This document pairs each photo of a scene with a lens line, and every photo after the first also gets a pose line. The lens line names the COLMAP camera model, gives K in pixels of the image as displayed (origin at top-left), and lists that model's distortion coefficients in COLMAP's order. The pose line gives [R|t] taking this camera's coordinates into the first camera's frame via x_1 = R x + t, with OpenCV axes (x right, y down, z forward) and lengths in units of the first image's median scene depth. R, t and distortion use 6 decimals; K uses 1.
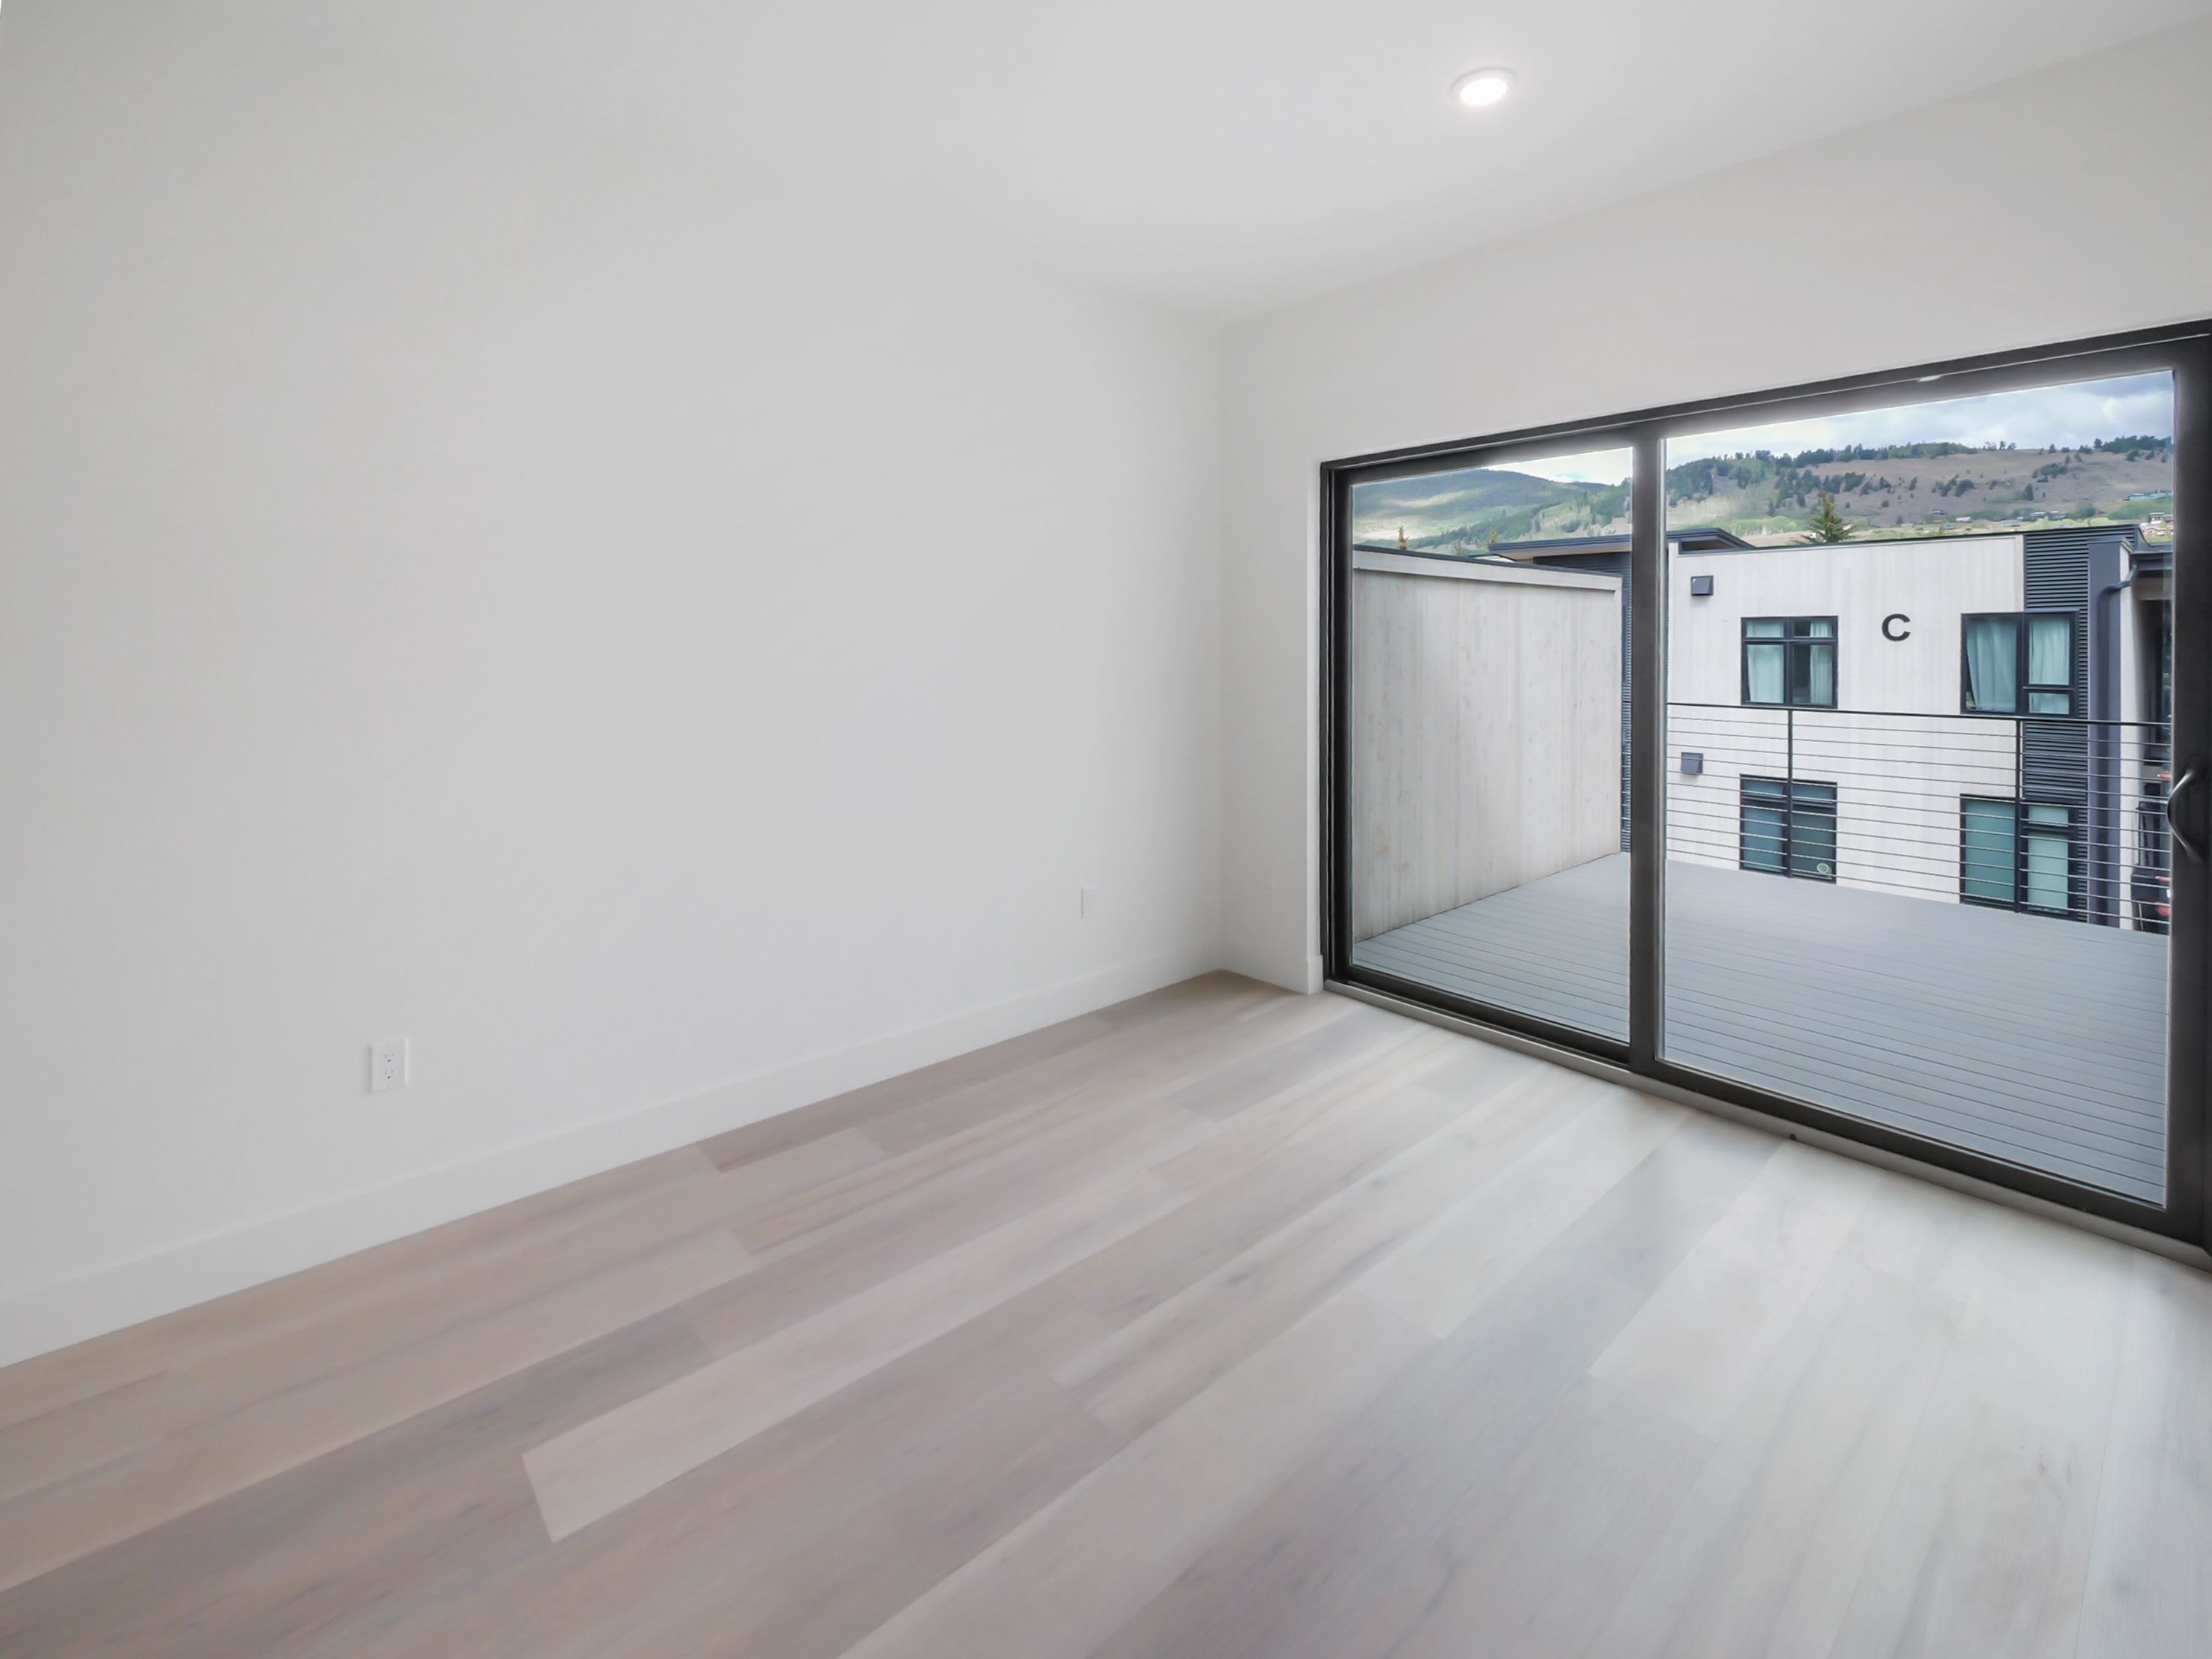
lens RADIAL K [[978.9, 0, 1116.0], [0, 978.9, 649.2], [0, 0, 1]] dist [-0.001747, -0.000615]
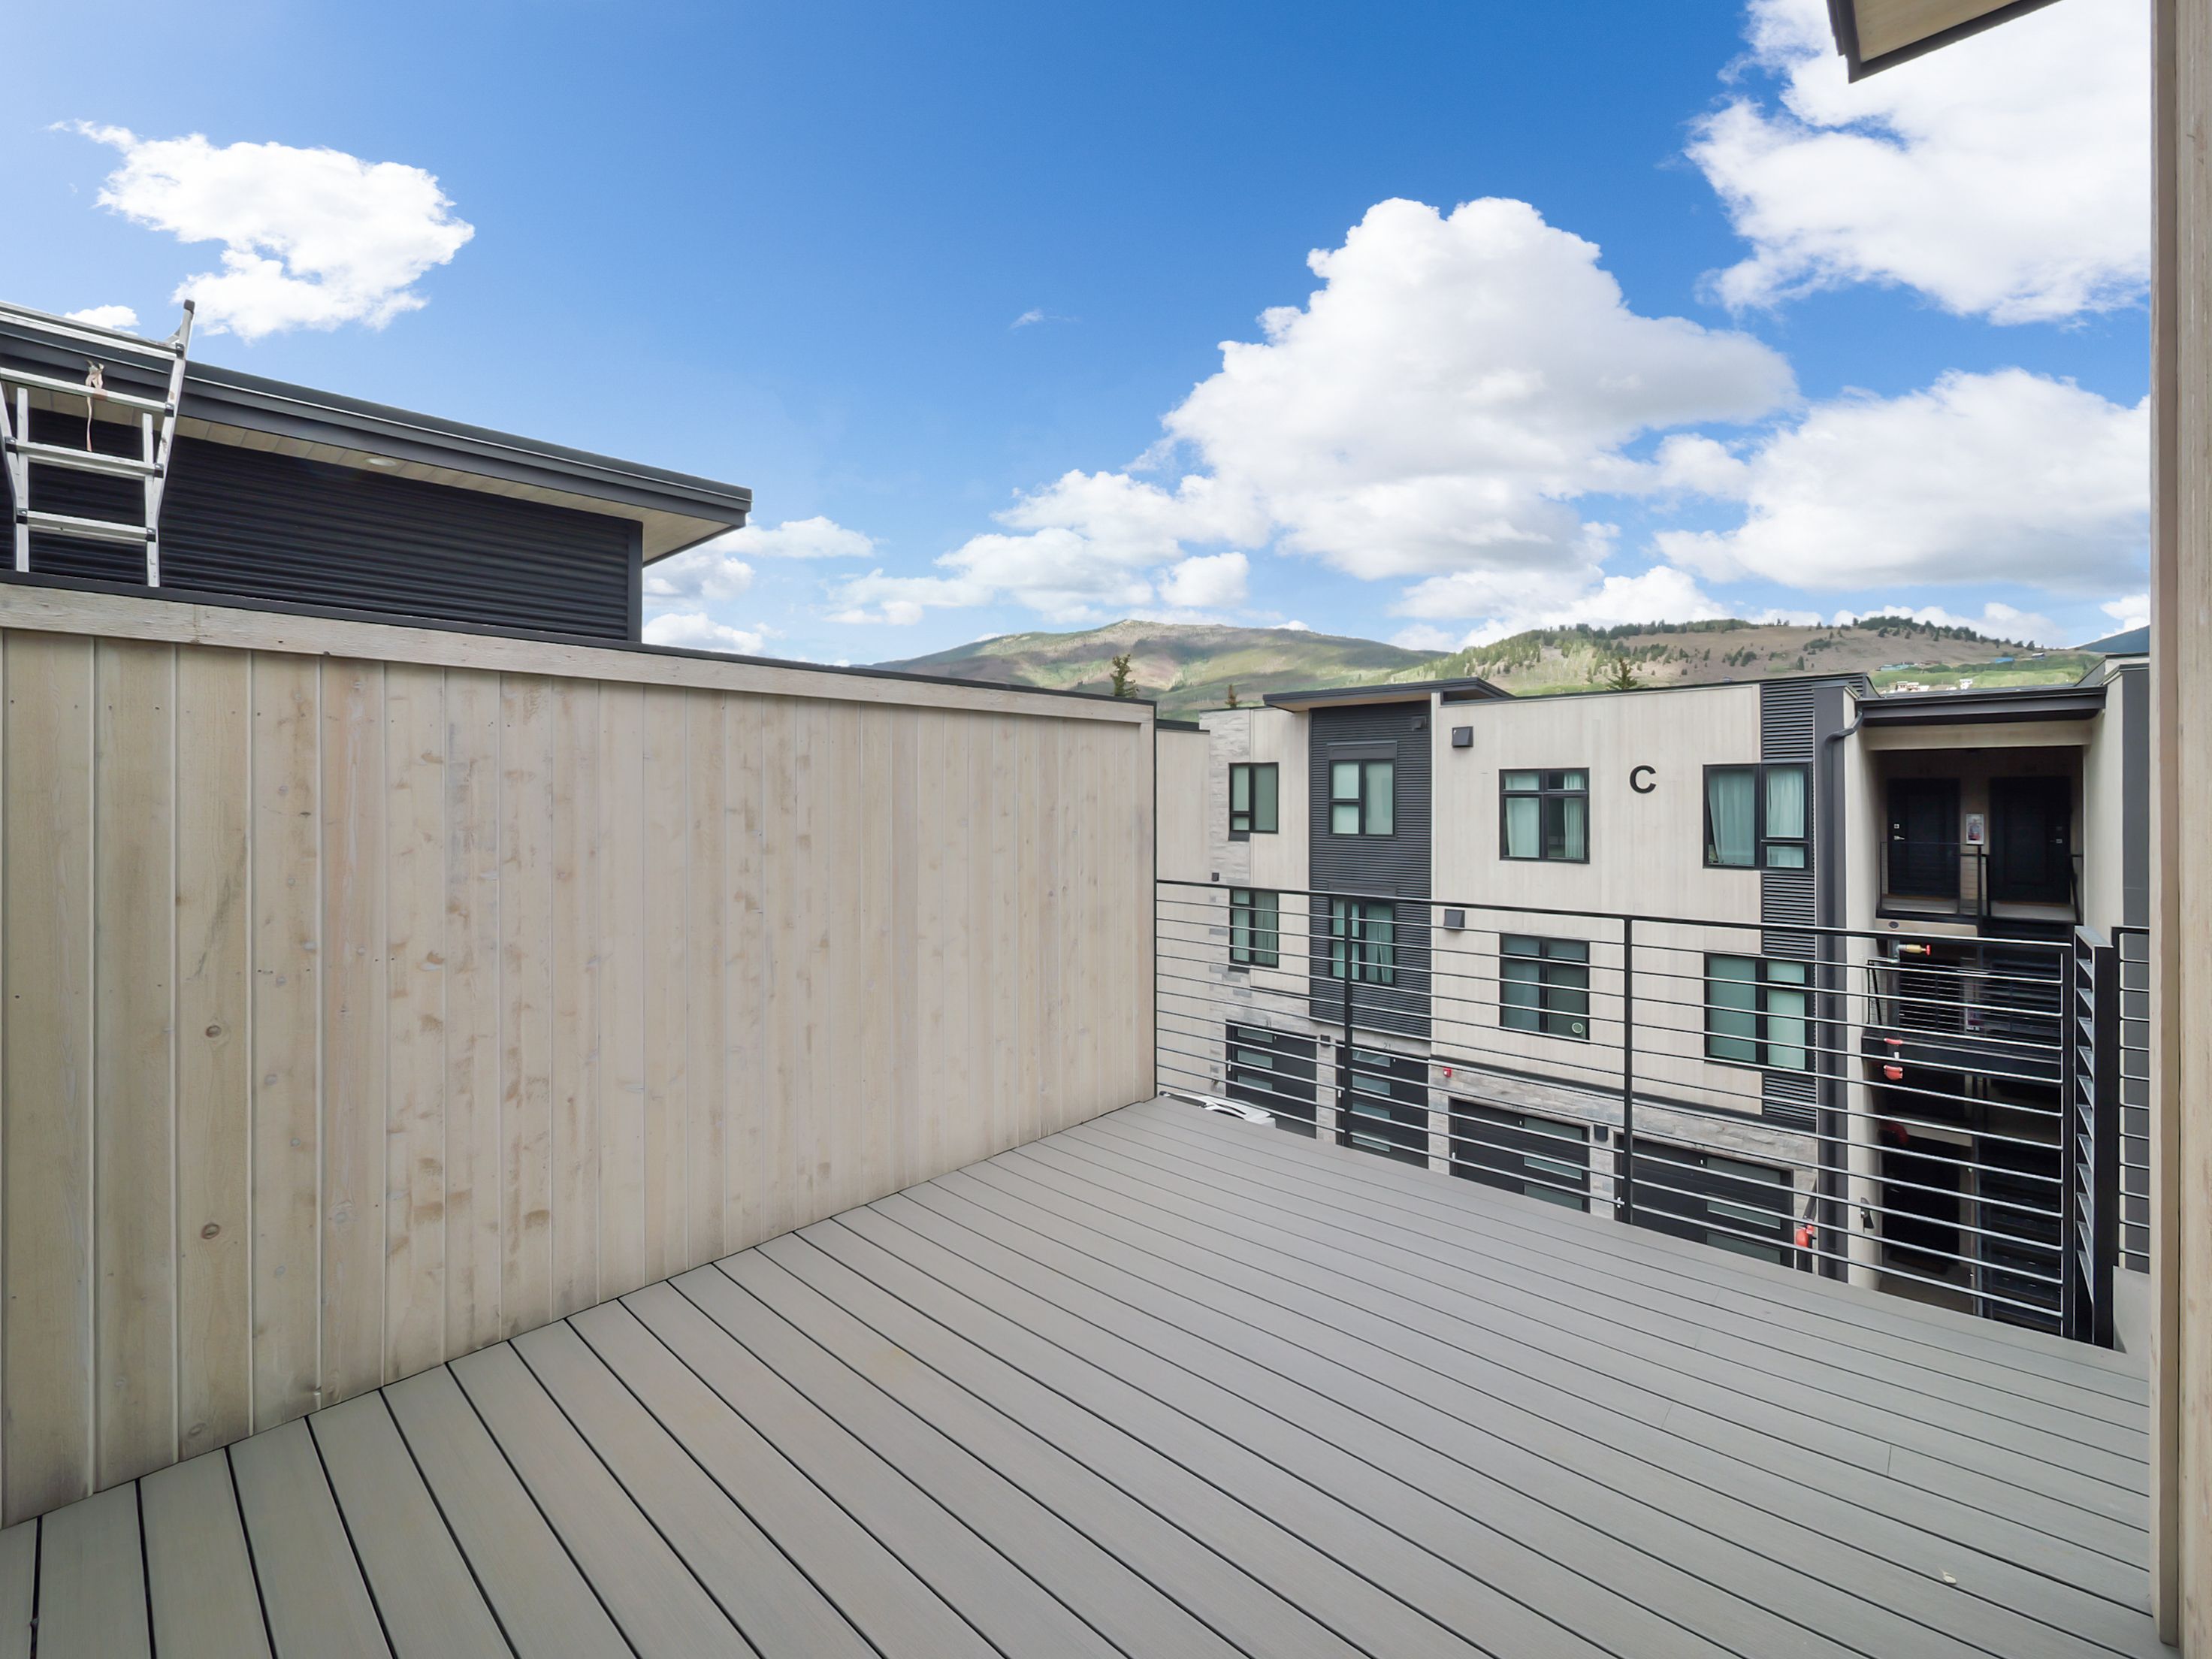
lens RADIAL K [[922.8, 0, 1103.8], [0, 922.8, 798.6], [0, 0, 1]] dist [-0.000295, 0.000028]
pose [[0.994658, -0.004604, 0.103127, 0.152560], [0.005130, 0.999975, -0.004836, -0.001210], [-0.103102, 0.005339, 0.994656, 0.127728]]
